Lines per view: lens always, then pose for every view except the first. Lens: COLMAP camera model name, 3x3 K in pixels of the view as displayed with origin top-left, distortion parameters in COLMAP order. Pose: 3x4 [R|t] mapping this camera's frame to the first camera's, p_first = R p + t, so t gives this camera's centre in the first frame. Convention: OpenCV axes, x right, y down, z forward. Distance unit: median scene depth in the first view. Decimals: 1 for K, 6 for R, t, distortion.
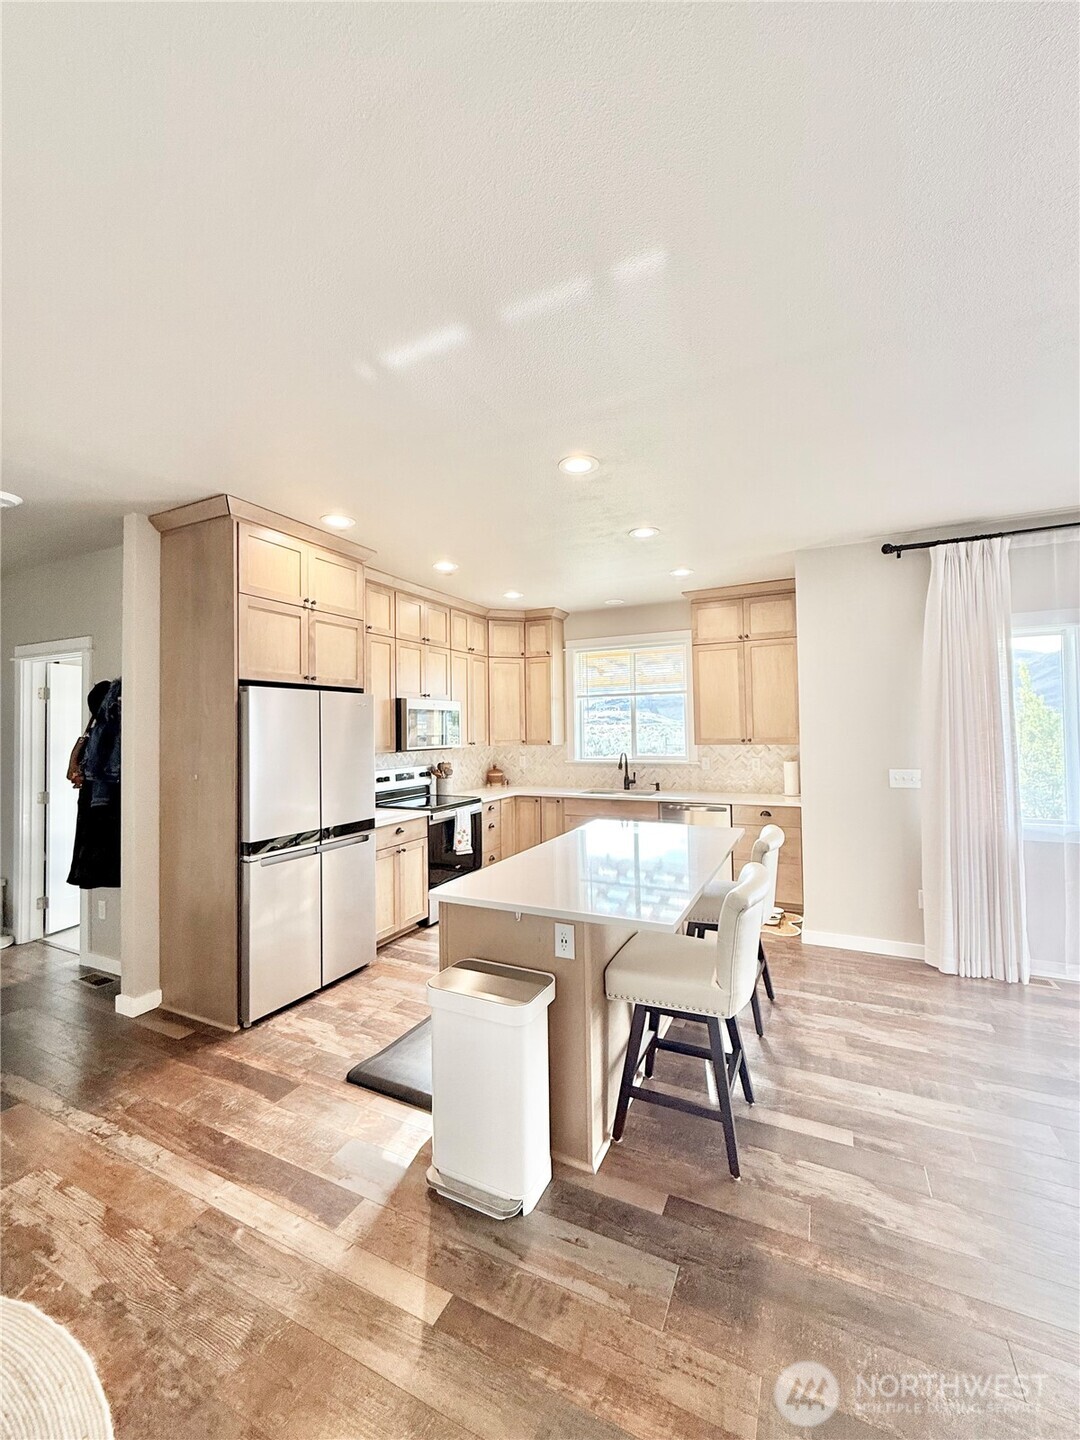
lens RADIAL K [[573.2, 0, 540.4], [0, 573.2, 714.2], [0, 0, 1]] dist [0.000187, 0.000217]
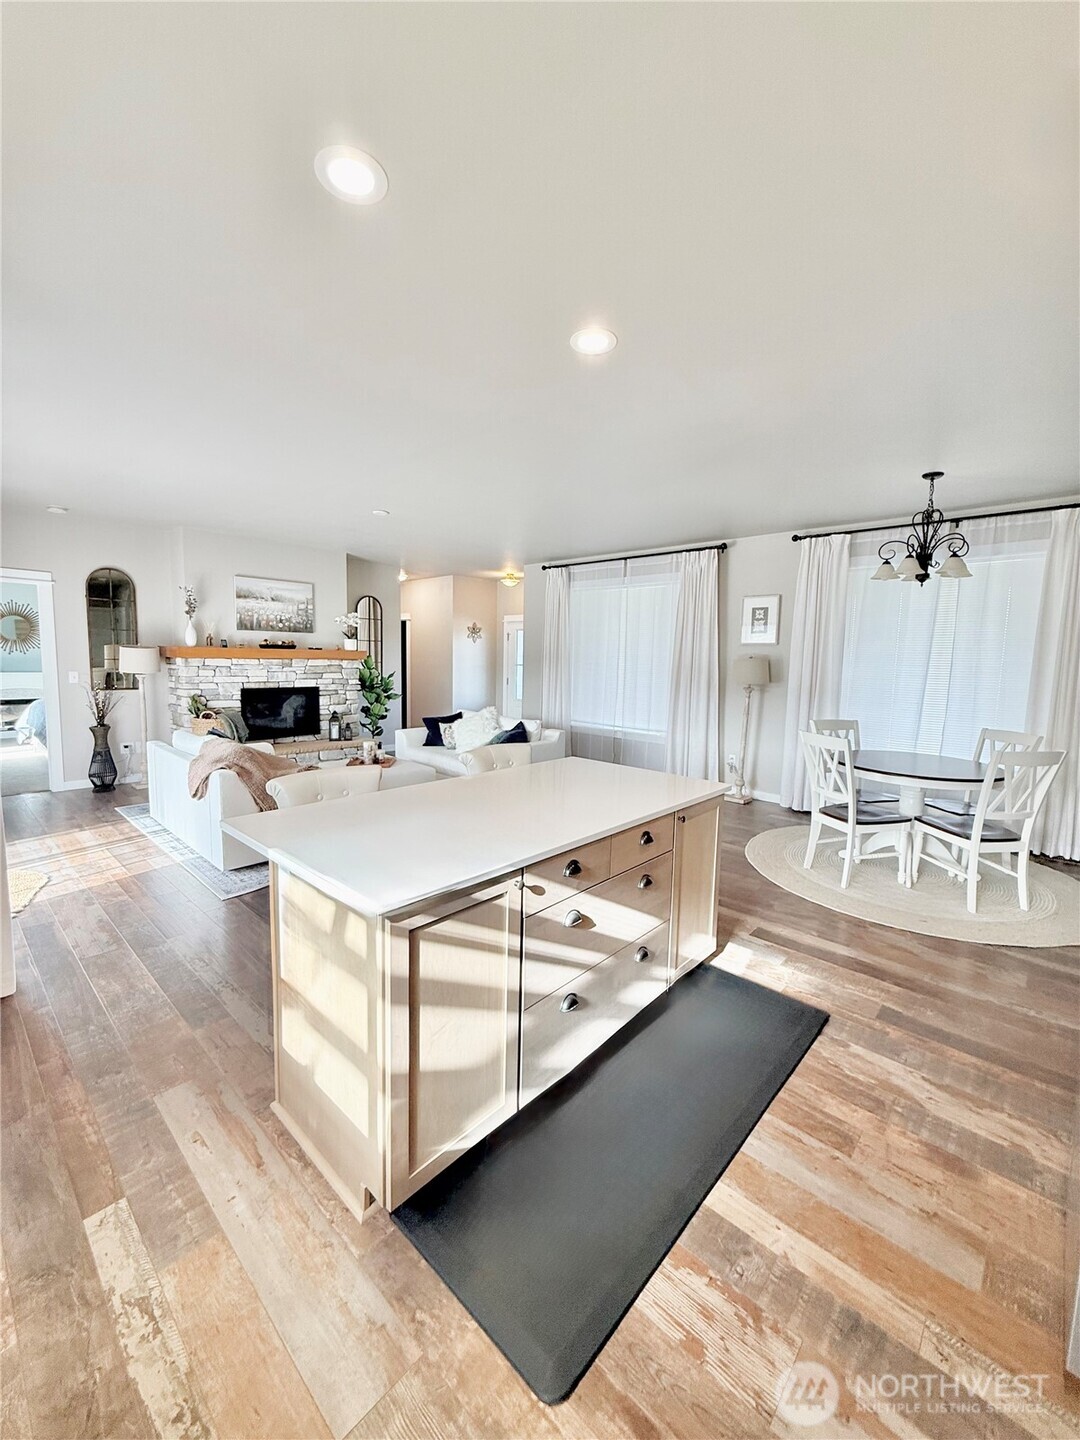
lens RADIAL K [[573.2, 0, 543.0], [0, 573.2, 713.1], [0, 0, 1]] dist [0.000187, 0.000217]
pose [[-0.960524, -0.033833, 0.276130, -0.087186], [-0.014898, 0.997409, 0.070385, 0.050624], [-0.277796, 0.063493, -0.958539, 1.370763]]
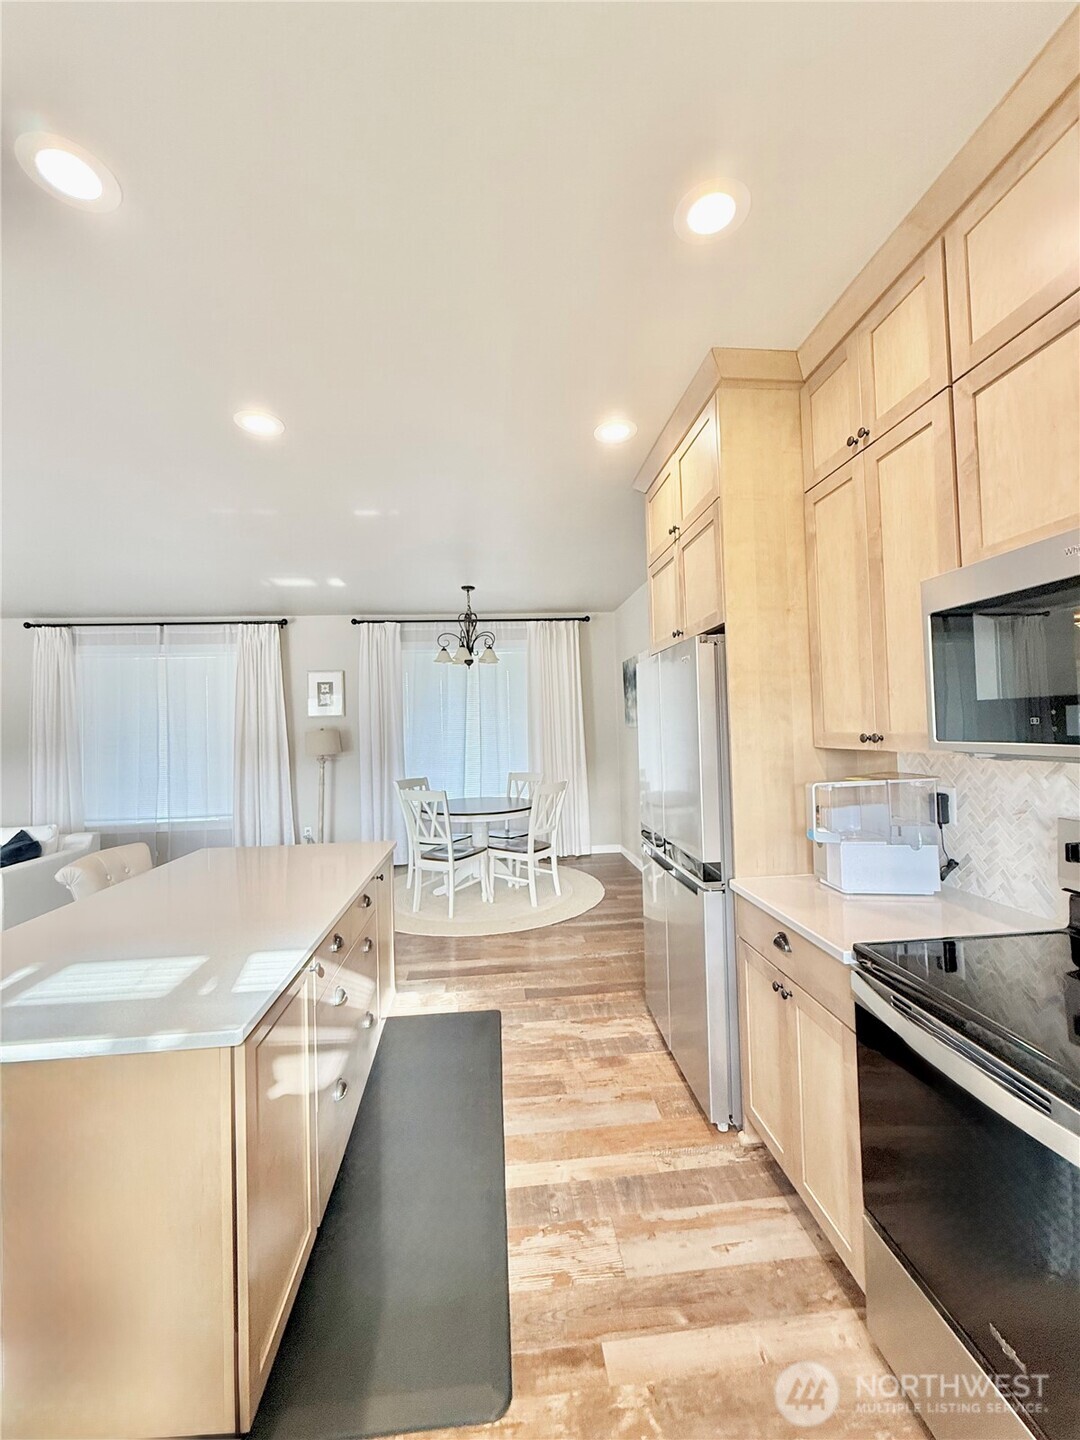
lens RADIAL K [[573.2, 0, 540.6], [0, 573.2, 714.4], [0, 0, 1]] dist [0.000187, 0.000217]
pose [[-0.853423, 0.026321, -0.520554, 0.123336], [0.053881, 0.997829, -0.037882, 0.053604], [0.518427, -0.060377, -0.852988, 1.414817]]
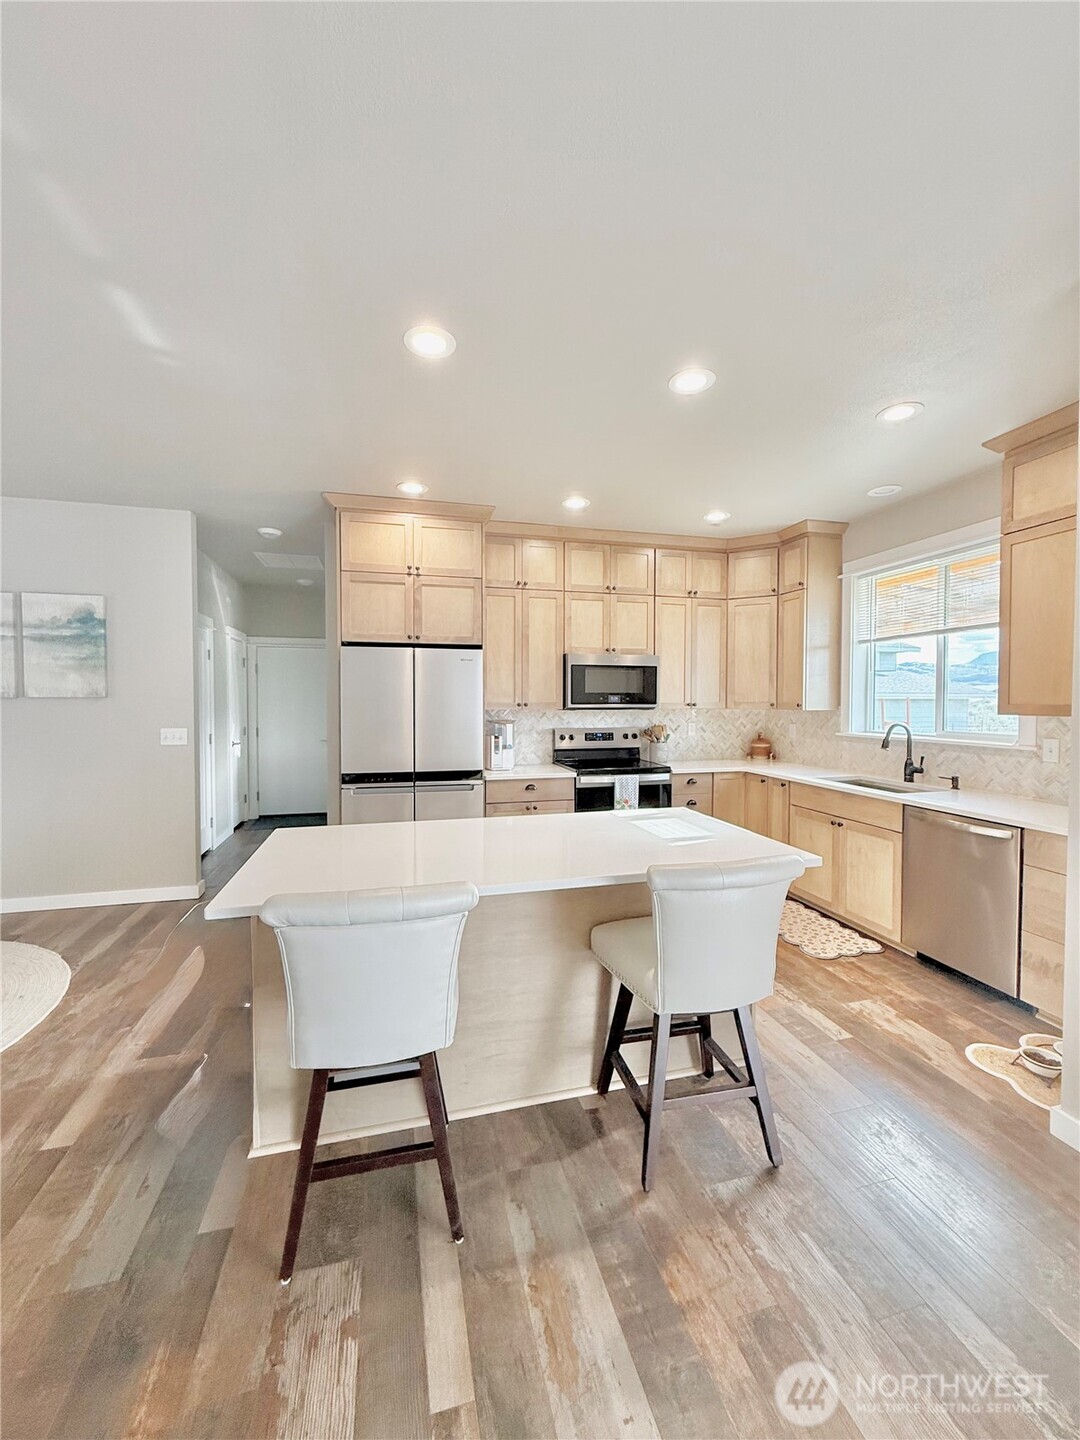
lens RADIAL K [[573.2, 0, 542.0], [0, 573.2, 713.3], [0, 0, 1]] dist [0.000187, 0.000217]
pose [[0.654557, 0.032969, -0.755293, 0.567043], [0.009001, 0.998638, 0.051391, 0.027658], [0.755959, -0.040436, 0.653369, 0.417722]]
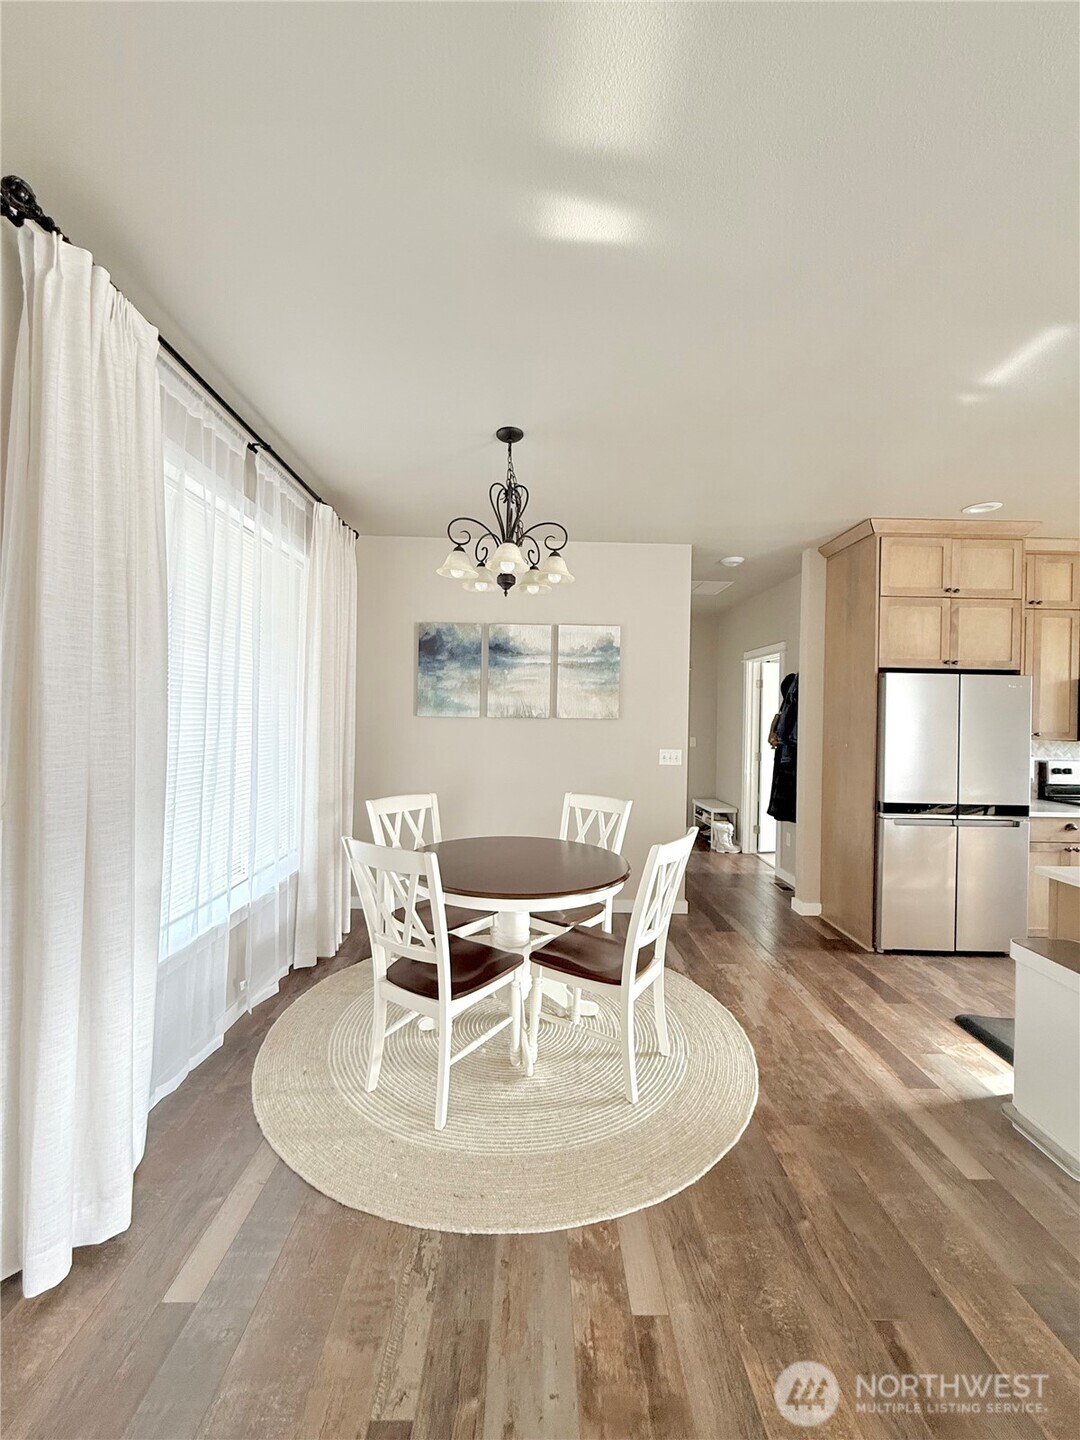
lens RADIAL K [[573.2, 0, 544.0], [0, 573.2, 716.4], [0, 0, 1]] dist [0.000187, 0.000217]
pose [[0.456409, 0.024859, -0.889423, 0.190348], [-0.002714, 0.999644, 0.026546, 0.009879], [0.889766, -0.009702, 0.456314, -0.153585]]
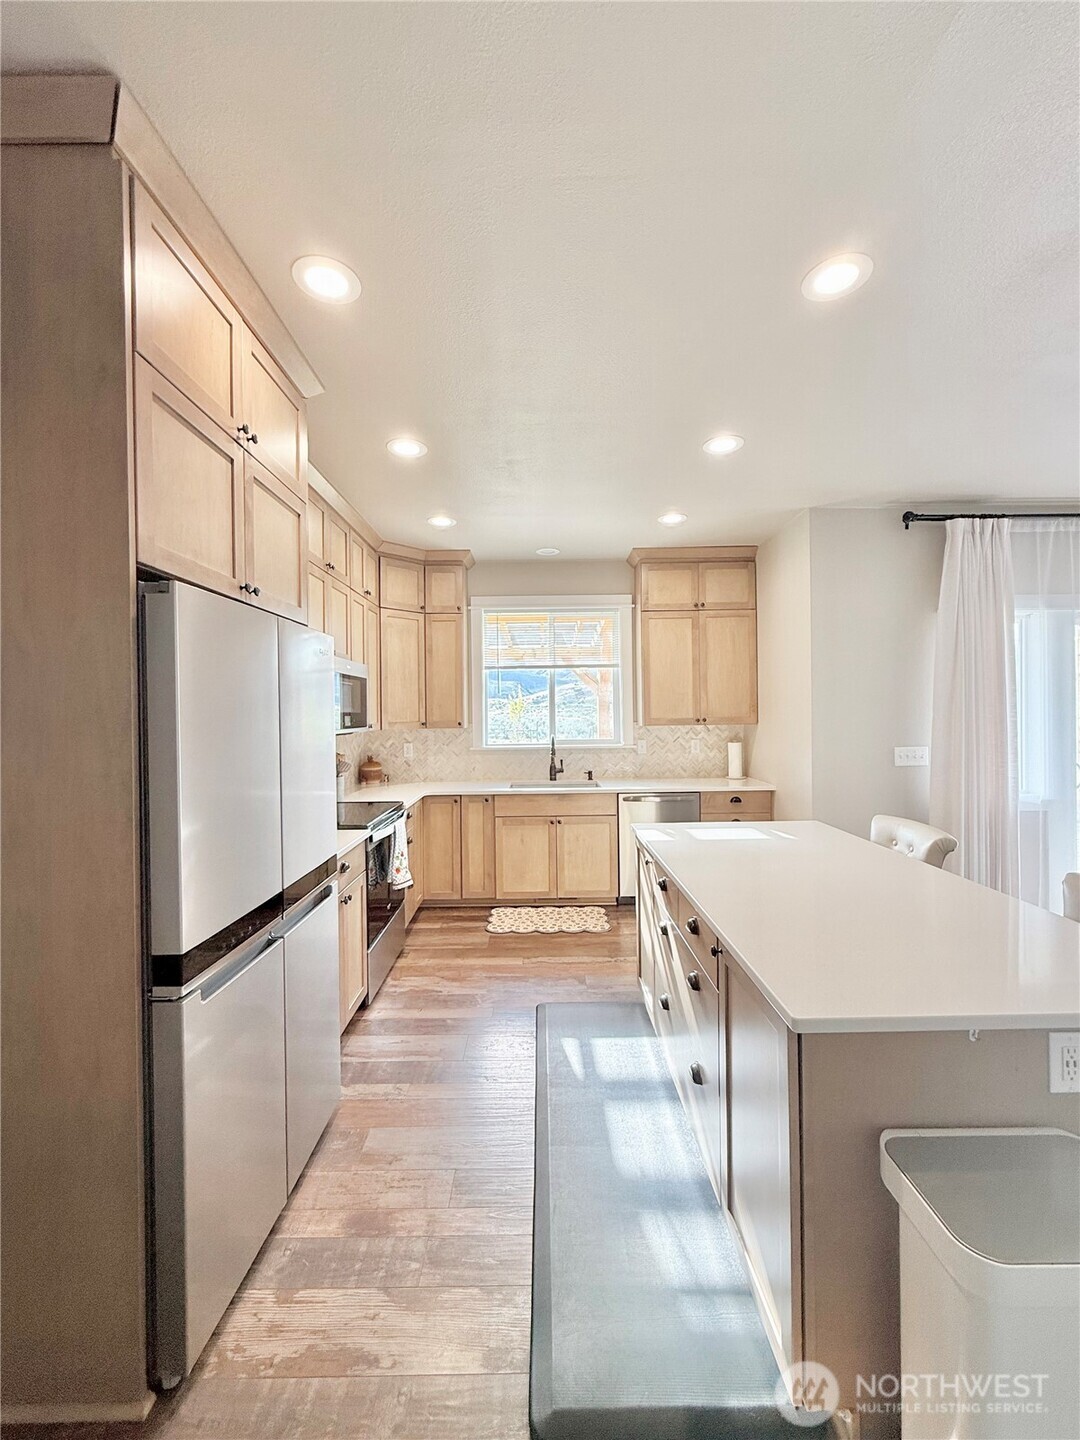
lens RADIAL K [[573.2, 0, 539.7], [0, 573.2, 714.7], [0, 0, 1]] dist [0.000187, 0.000217]
pose [[0.896461, 0.002101, 0.443118, -0.366789], [-0.012831, 0.999693, 0.021217, 0.028481], [-0.442937, -0.024706, 0.896212, 0.408408]]
